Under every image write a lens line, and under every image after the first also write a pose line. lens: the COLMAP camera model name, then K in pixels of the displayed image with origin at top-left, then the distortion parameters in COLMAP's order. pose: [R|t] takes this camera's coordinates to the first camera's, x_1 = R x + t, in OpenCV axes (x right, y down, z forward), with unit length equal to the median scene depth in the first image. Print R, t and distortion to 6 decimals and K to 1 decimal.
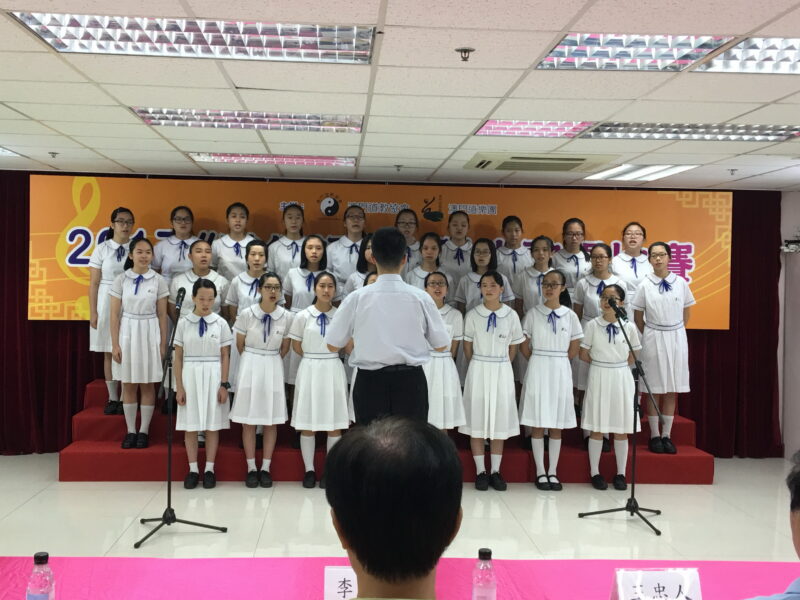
lens RADIAL K [[1010.2, 0, 406.0], [0, 1010.2, 295.7], [0, 0, 1]] dist [0.058626, 0.000000]
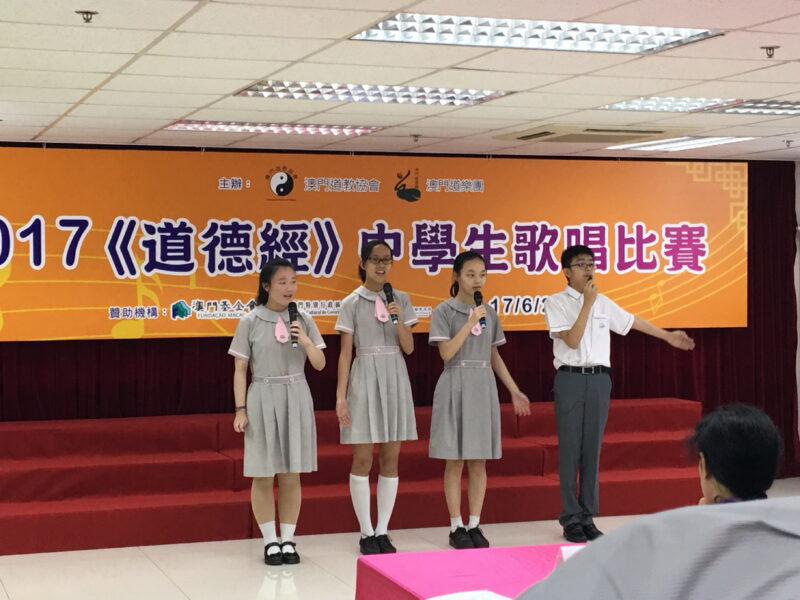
lens RADIAL K [[1564.8, 0, 395.7], [0, 1564.8, 304.3], [0, 0, 1]] dist [0.046832, 0.000000]
pose [[0.965877, -0.027331, 0.257554, -0.294522], [0.026193, 0.999626, 0.007848, -0.003119], [-0.257672, -0.000834, 0.966232, -0.173769]]
